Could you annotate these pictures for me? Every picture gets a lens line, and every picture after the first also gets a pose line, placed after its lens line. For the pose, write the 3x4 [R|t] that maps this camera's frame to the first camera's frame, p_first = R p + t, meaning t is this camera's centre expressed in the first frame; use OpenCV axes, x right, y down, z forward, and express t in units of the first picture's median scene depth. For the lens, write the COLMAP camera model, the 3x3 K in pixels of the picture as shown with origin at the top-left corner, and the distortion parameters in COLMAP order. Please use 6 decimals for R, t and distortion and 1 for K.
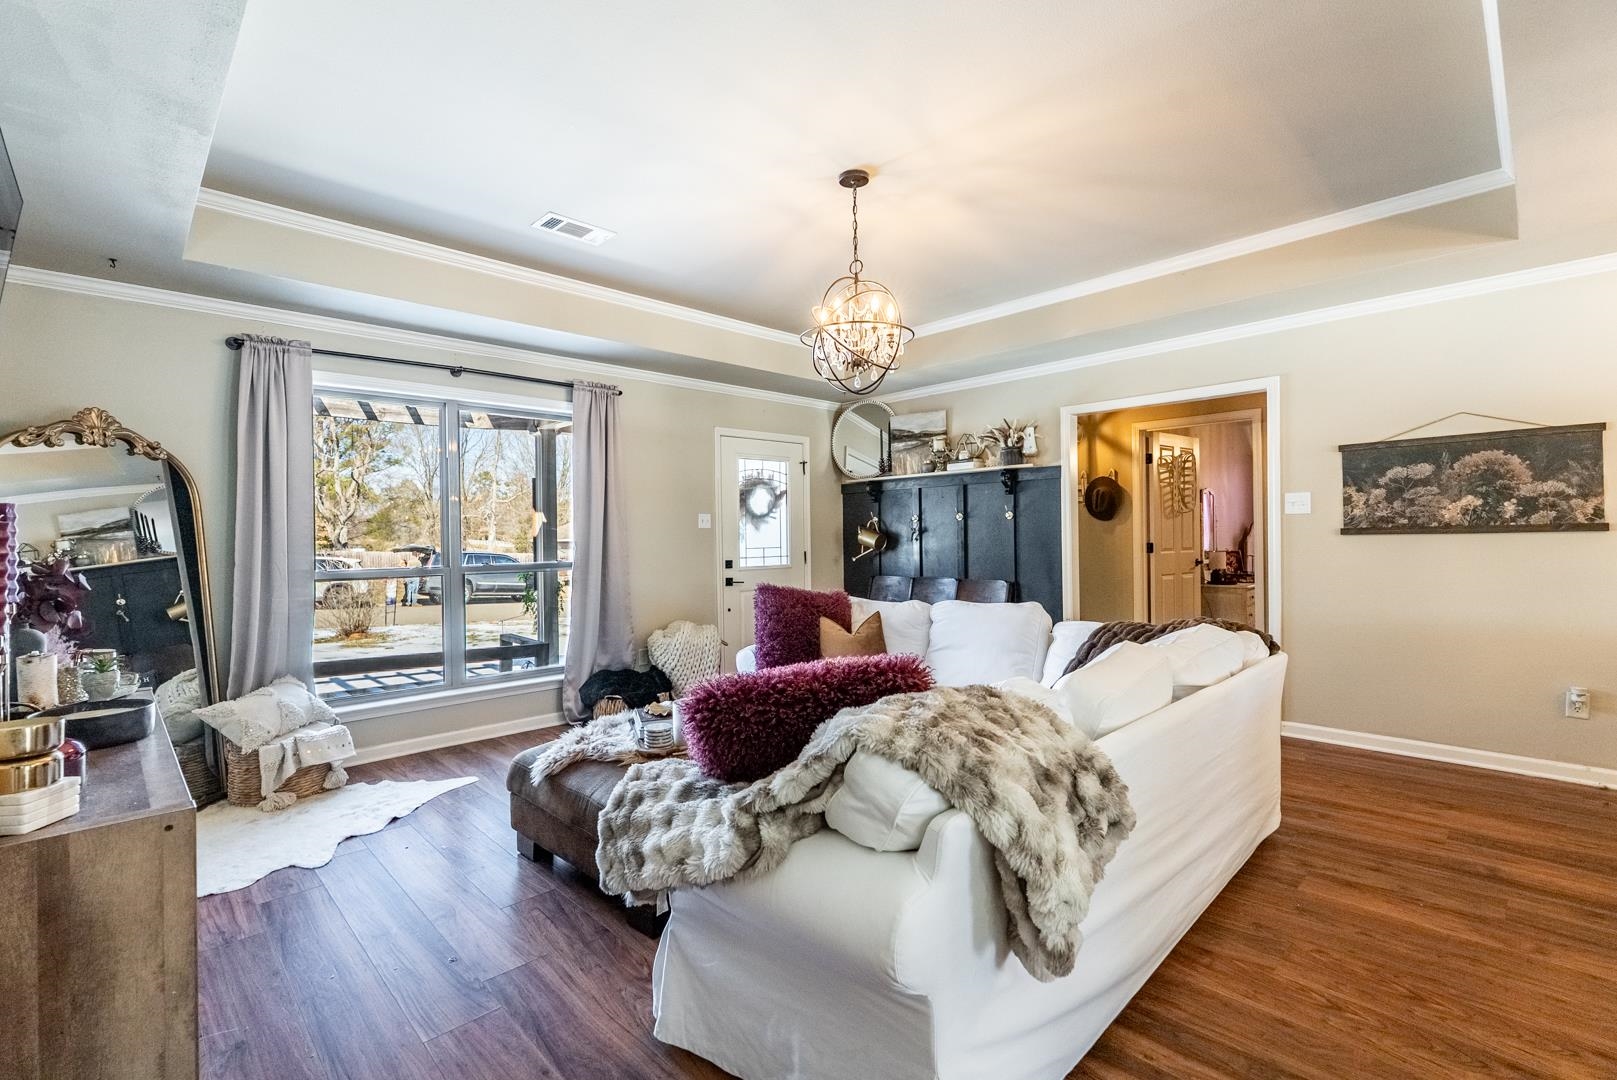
lens RADIAL K [[717.1, 0, 811.2], [0, 717.1, 538.3], [0, 0, 1]] dist [-0.007796, -0.000031]
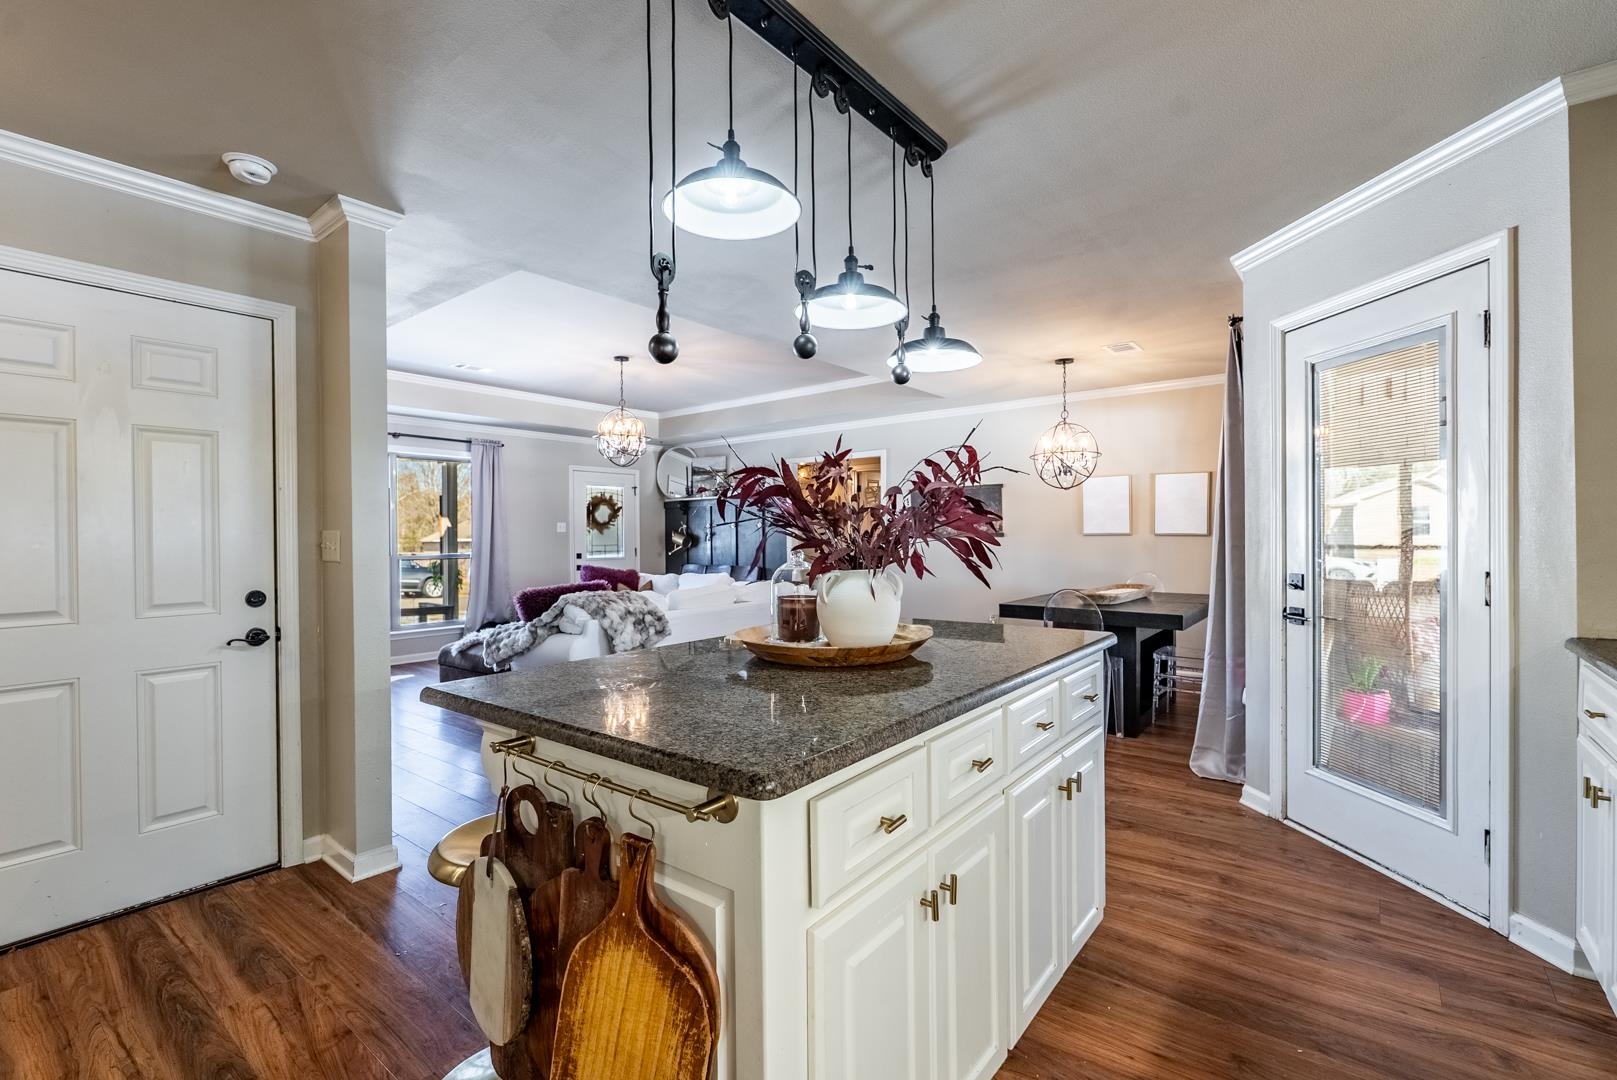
lens RADIAL K [[717.1, 0, 811.2], [0, 717.1, 538.3], [0, 0, 1]] dist [-0.007796, -0.000031]
pose [[0.991449, 0.005544, 0.130375, 0.182045], [-0.005330, 0.999984, -0.001991, -0.000396], [-0.130383, 0.001279, 0.991463, -0.584985]]
